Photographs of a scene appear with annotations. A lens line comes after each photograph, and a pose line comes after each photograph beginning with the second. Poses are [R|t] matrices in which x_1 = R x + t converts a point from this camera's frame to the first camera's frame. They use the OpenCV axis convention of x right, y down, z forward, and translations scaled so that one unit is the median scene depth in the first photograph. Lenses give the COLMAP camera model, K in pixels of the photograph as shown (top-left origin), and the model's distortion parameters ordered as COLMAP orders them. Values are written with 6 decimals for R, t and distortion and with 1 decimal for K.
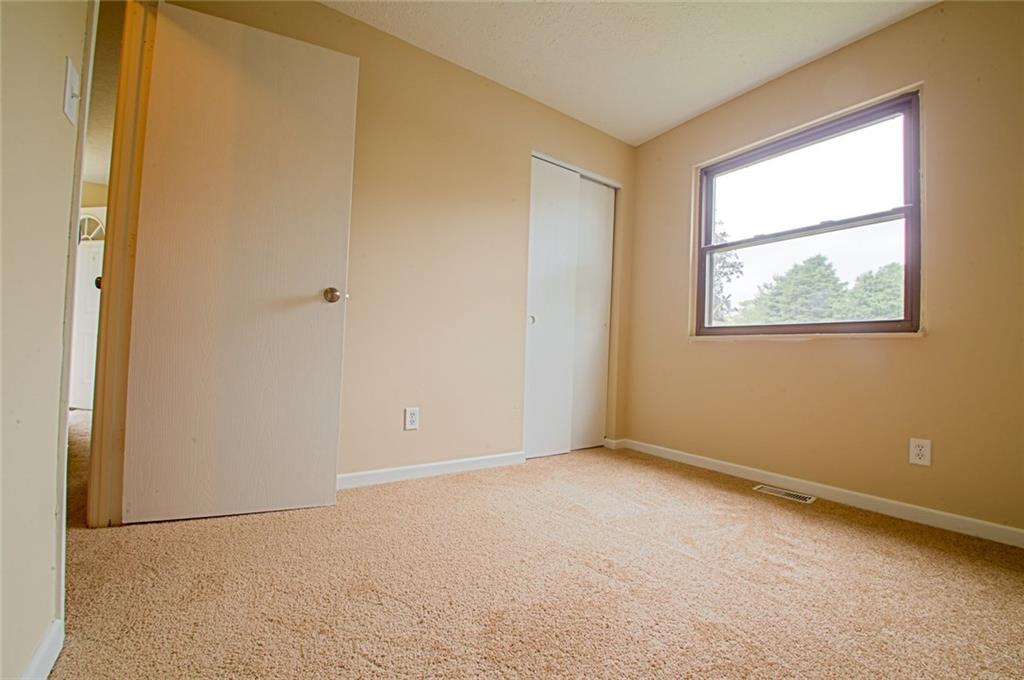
lens RADIAL K [[422.5, 0, 512.0], [0, 422.5, 340.0], [0, 0, 1]] dist [-0.000012, -0.000065]
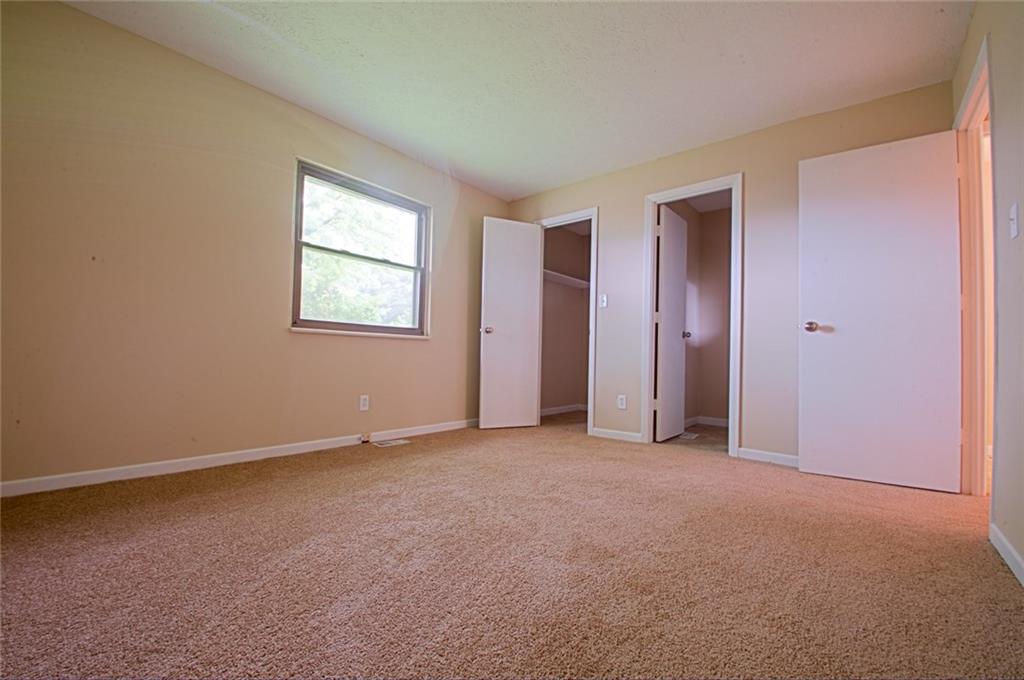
lens RADIAL K [[422.5, 0, 512.0], [0, 422.5, 340.0], [0, 0, 1]] dist [-0.000012, -0.000065]
pose [[-0.269886, -0.005031, 0.962879, -0.790380], [-0.064269, 0.997851, -0.012800, 0.001281], [-0.960745, -0.065337, -0.269629, 0.897645]]
